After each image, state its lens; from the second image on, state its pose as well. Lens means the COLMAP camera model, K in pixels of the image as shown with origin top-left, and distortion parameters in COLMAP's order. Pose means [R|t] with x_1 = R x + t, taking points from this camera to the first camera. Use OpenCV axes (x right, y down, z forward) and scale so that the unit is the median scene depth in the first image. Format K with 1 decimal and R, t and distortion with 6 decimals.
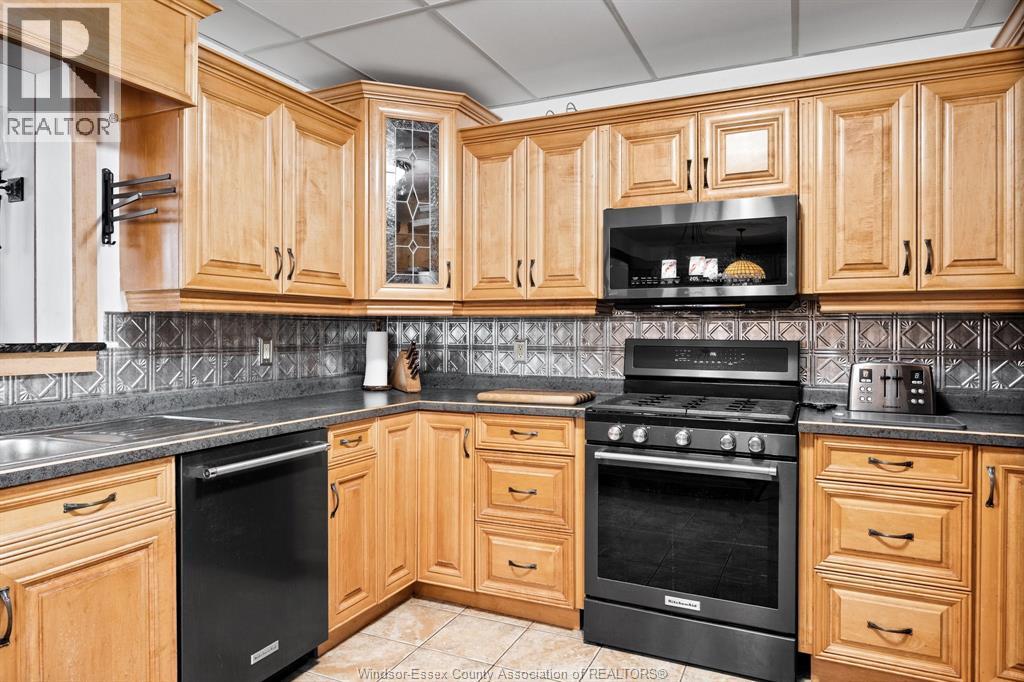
lens RADIAL K [[637.0, 0, 512.4], [0, 637.0, 334.3], [0, 0, 1]] dist [0.000404, 0.003508]
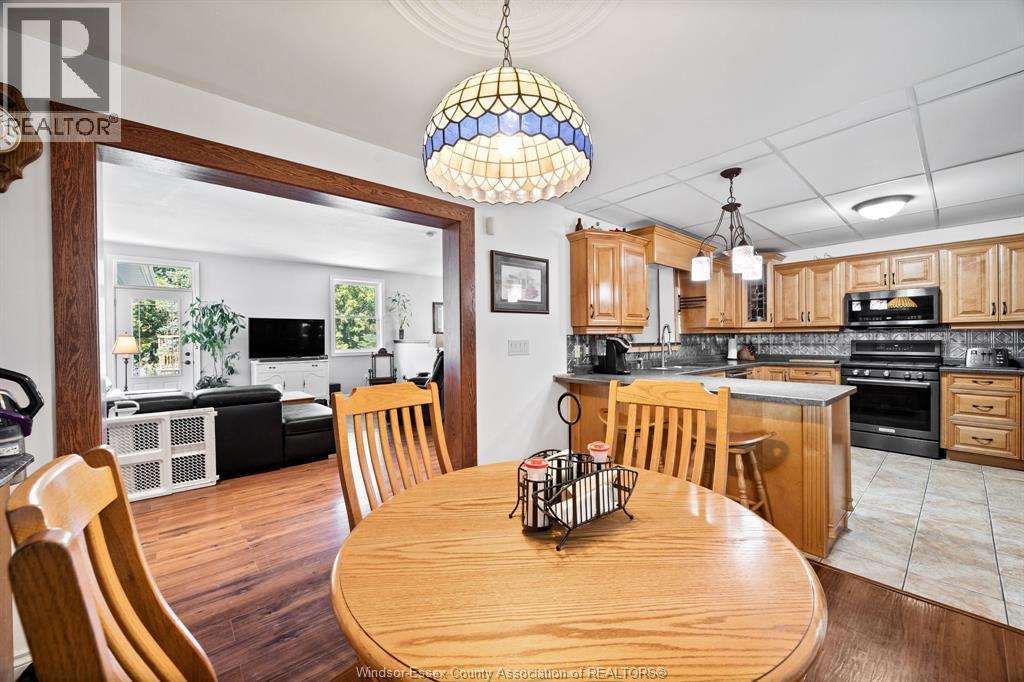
lens RADIAL K [[391.7, 0, 514.8], [0, 391.7, 341.2], [0, 0, 1]] dist [0.001005, -0.000552]
pose [[0.914914, -0.008391, -0.403561, -0.525362], [0.008744, 0.999961, -0.000968, 0.000542], [0.403553, -0.002643, 0.914952, -1.237474]]
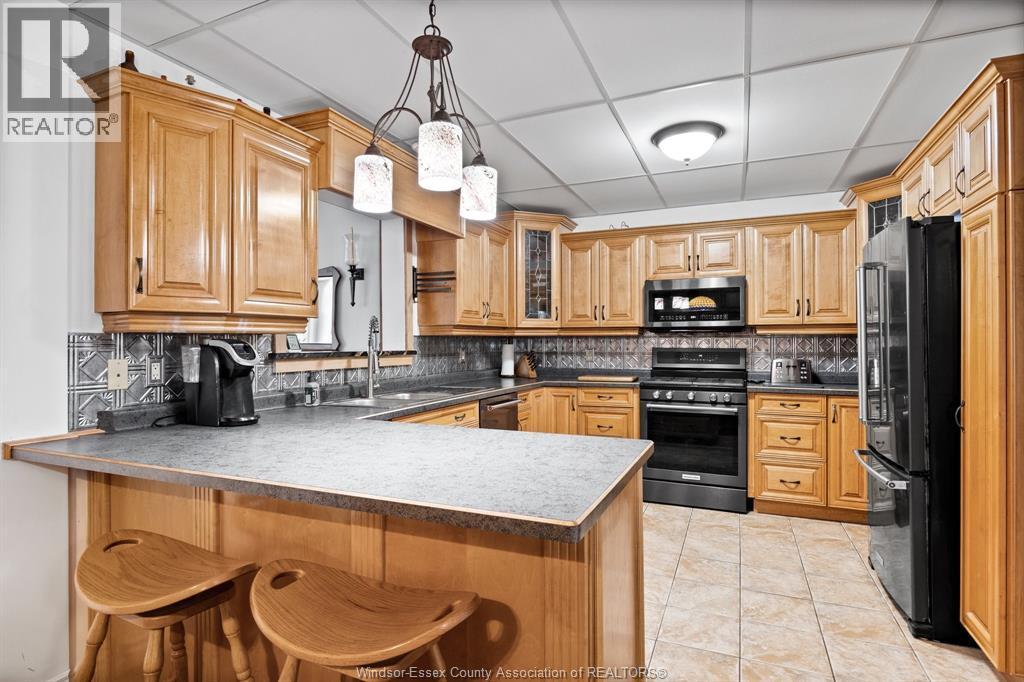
lens RADIAL K [[528.1, 0, 512.5], [0, 528.1, 342.2], [0, 0, 1]] dist [-0.001154, 0.000629]
pose [[0.999601, -0.004299, 0.027928, -0.326004], [0.004482, 0.999969, -0.006479, -0.001476], [-0.027899, 0.006602, 0.999589, -0.629279]]
